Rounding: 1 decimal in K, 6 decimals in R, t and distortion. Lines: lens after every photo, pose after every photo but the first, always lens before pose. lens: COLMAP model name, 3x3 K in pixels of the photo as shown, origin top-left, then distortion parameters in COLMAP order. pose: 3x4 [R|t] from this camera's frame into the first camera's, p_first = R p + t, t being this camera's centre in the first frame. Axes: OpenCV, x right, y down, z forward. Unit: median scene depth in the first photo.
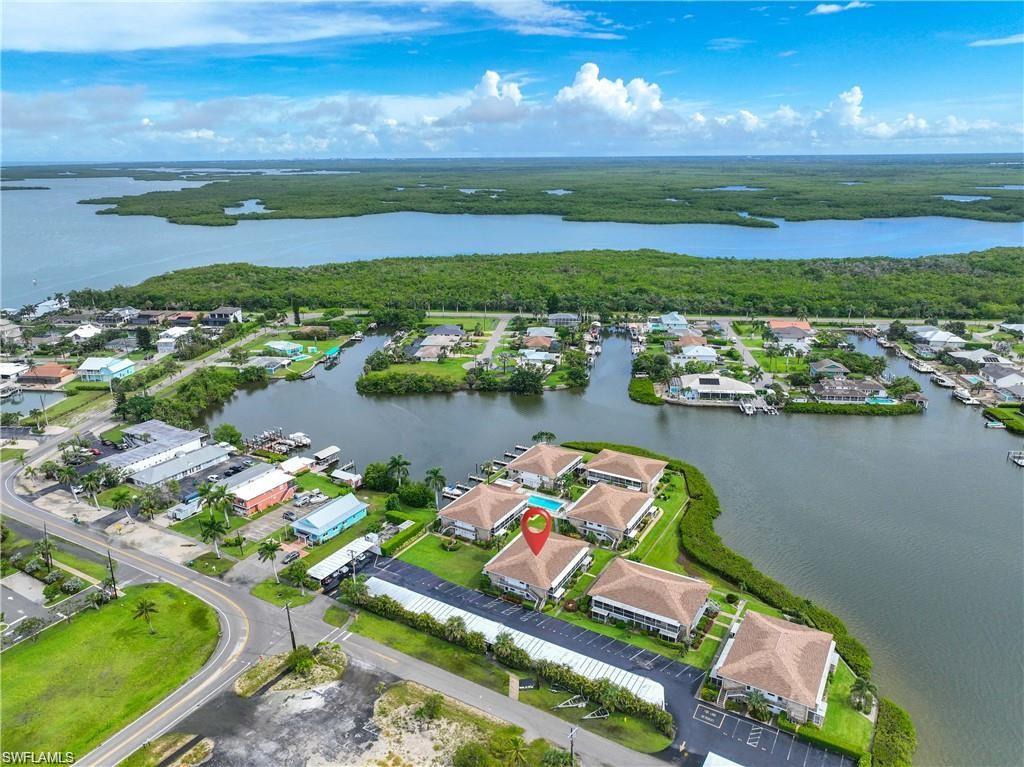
lens RADIAL K [[719.4, 0, 512.3], [0, 719.4, 385.0], [0, 0, 1]] dist [-0.000844, 0.018314]
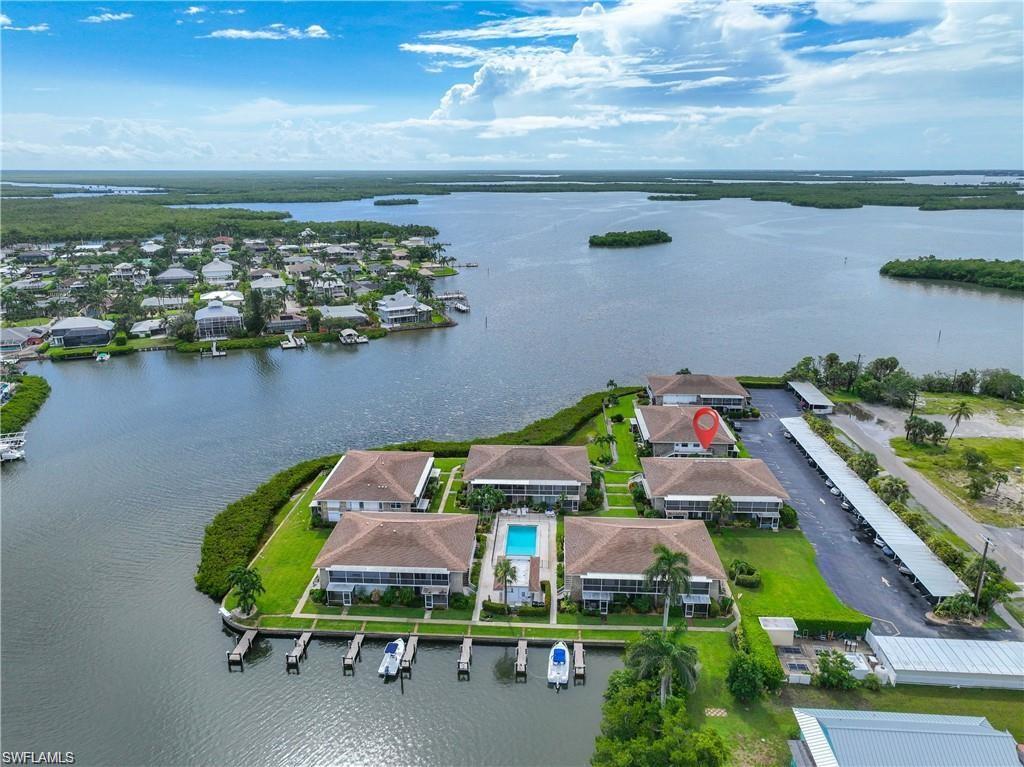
lens RADIAL K [[719.4, 0, 512.9], [0, 719.4, 375.4], [0, 0, 1]] dist [-0.000844, 0.018314]
pose [[-0.462405, -0.238989, 0.853853, -0.277596], [0.277270, 0.875721, 0.395266, -0.118925], [-0.842201, 0.419521, -0.338673, 0.794808]]
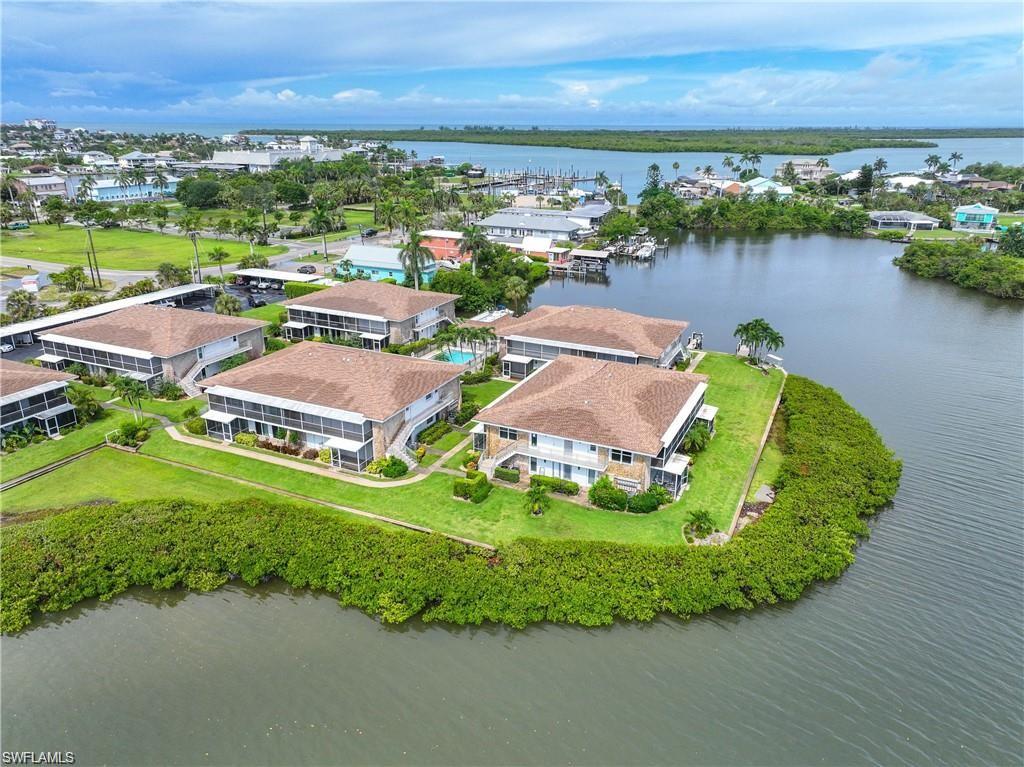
lens RADIAL K [[719.4, 0, 515.3], [0, 719.4, 380.6], [0, 0, 1]] dist [-0.000844, 0.018314]
pose [[0.088353, 0.344646, -0.934566, 0.333693], [-0.310397, 0.901045, 0.302939, 0.014938], [0.946492, 0.263321, 0.186588, 0.669541]]
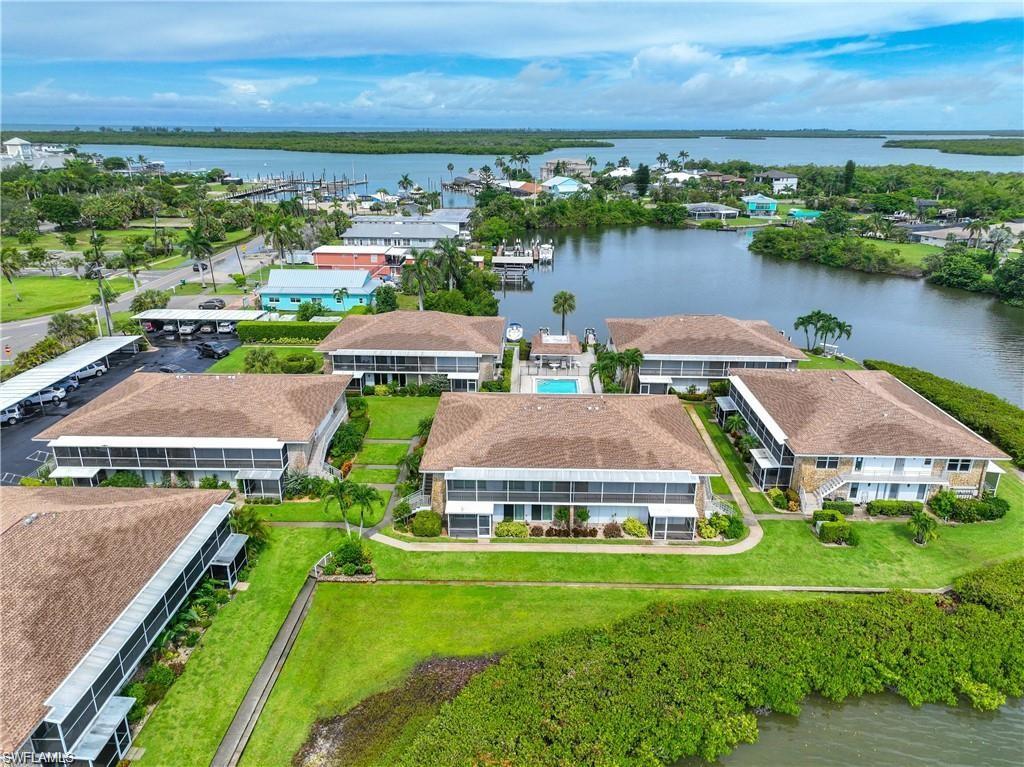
lens RADIAL K [[719.4, 0, 514.3], [0, 719.4, 382.7], [0, 0, 1]] dist [-0.000844, 0.018314]
pose [[0.482884, 0.304879, -0.820897, 0.250172], [-0.277810, 0.942345, 0.186566, 0.062149], [0.830448, 0.137964, 0.539742, 0.531343]]
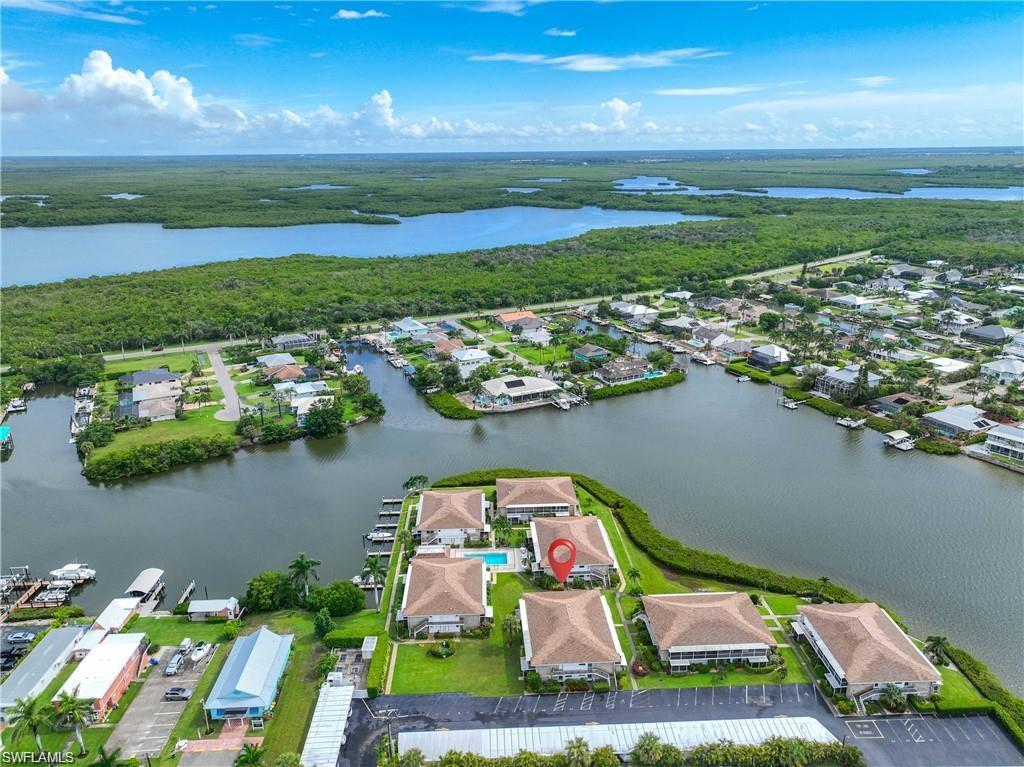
lens RADIAL K [[719.4, 0, 513.3], [0, 719.4, 385.9], [0, 0, 1]] dist [-0.000844, 0.018314]
pose [[0.834837, -0.173455, 0.522456, -0.234945], [0.171997, 0.983736, 0.051764, -0.052830], [-0.522938, 0.046647, 0.851093, 0.175593]]
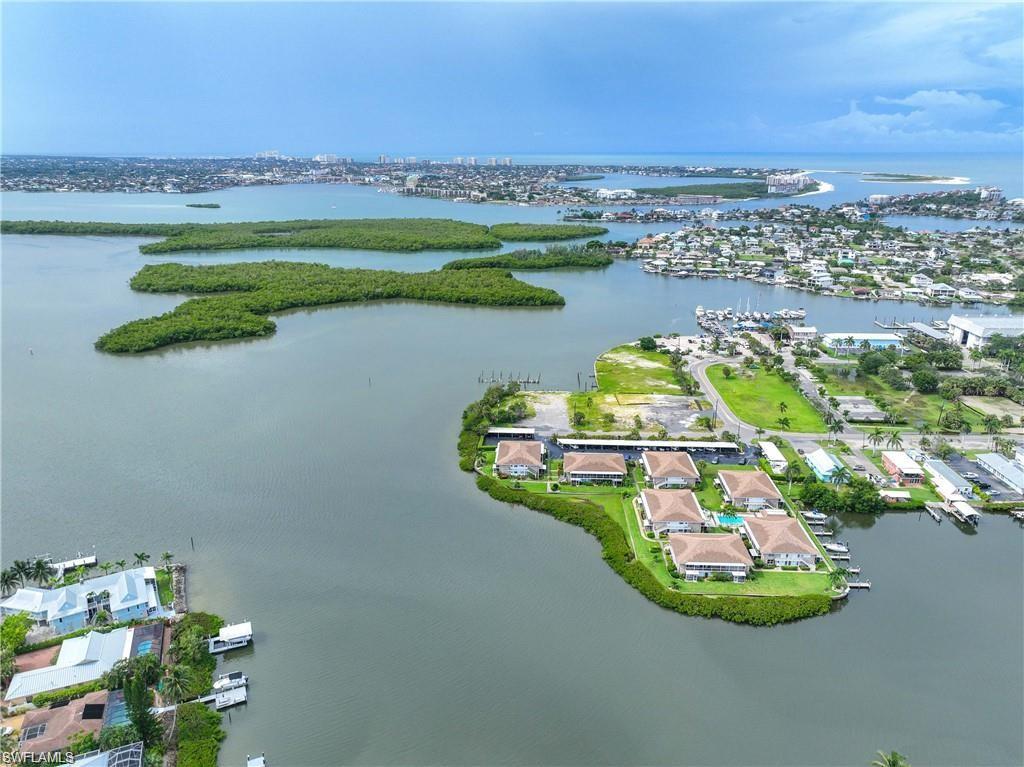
lens RADIAL K [[719.4, 0, 508.9], [0, 719.4, 376.0], [0, 0, 1]] dist [-0.000844, 0.018314]
pose [[-0.885074, 0.148662, -0.441071, 0.582301], [-0.135713, 0.824022, 0.550063, -0.424292], [0.445226, 0.546705, -0.709145, 1.065896]]
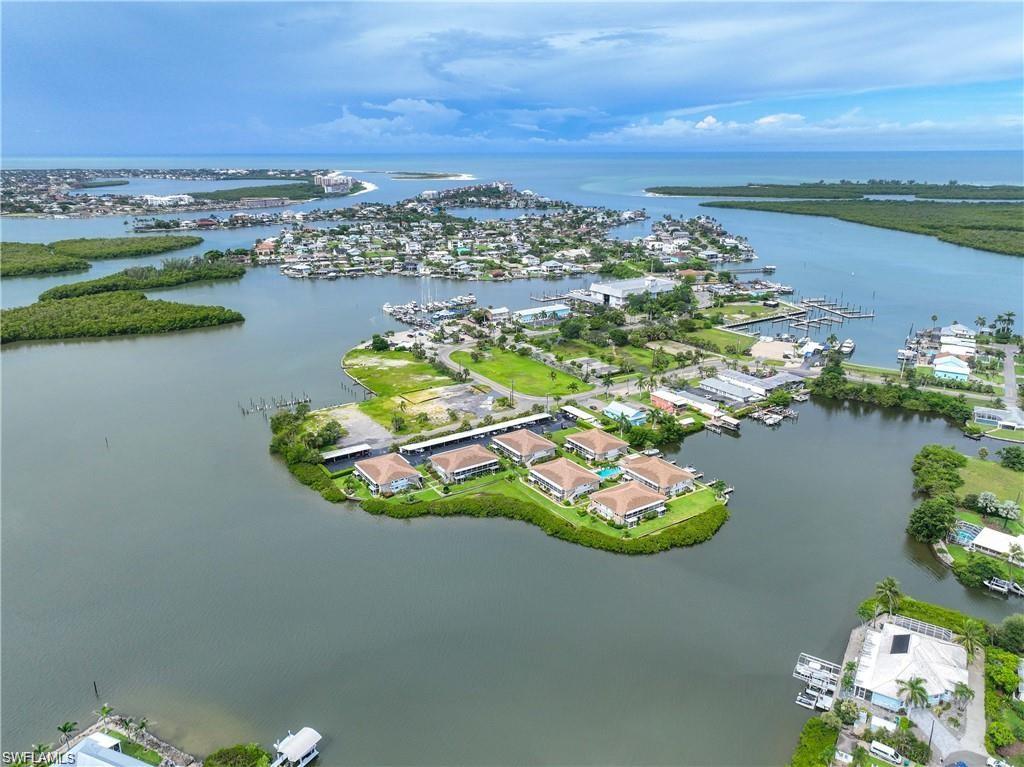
lens RADIAL K [[719.4, 0, 510.4], [0, 719.4, 380.9], [0, 0, 1]] dist [-0.000844, 0.018314]
pose [[-0.437552, 0.285977, -0.852506, 0.837488], [-0.269014, 0.863023, 0.427578, -0.346638], [0.858009, 0.416423, -0.300685, 0.817875]]
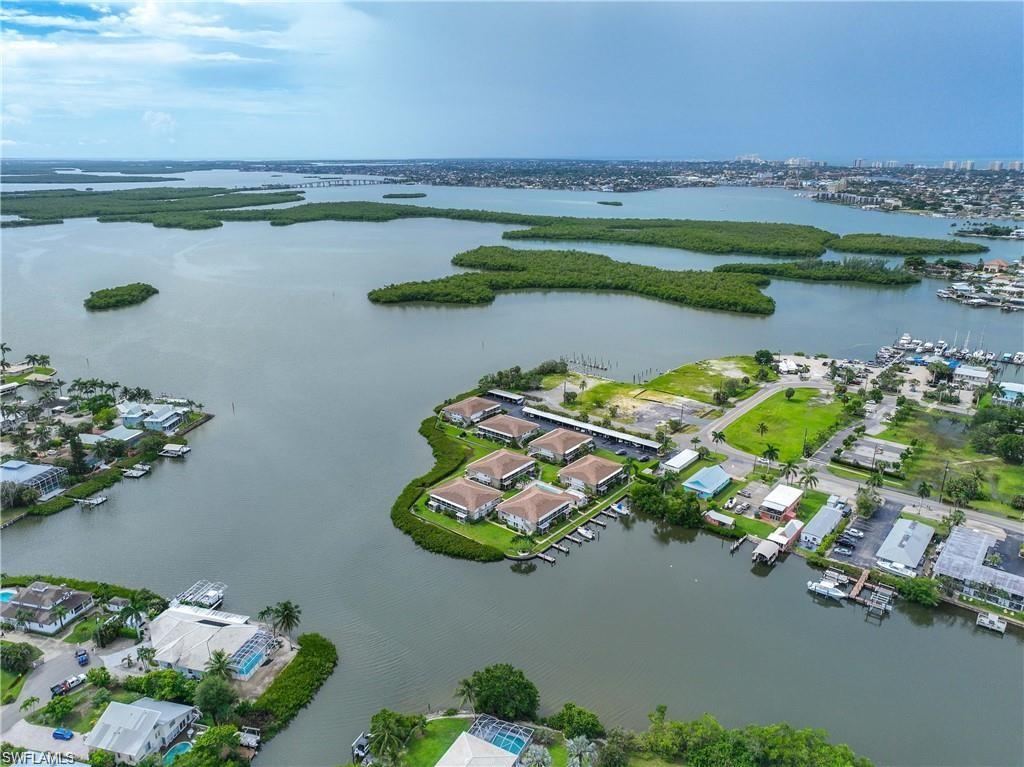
lens RADIAL K [[719.4, 0, 509.7], [0, 719.4, 367.5], [0, 0, 1]] dist [-0.000844, 0.018314]
pose [[-0.988113, -0.033240, 0.150095, -0.054935], [0.057676, 0.824868, 0.562375, -0.505584], [-0.142502, 0.564347, -0.813146, 1.332026]]
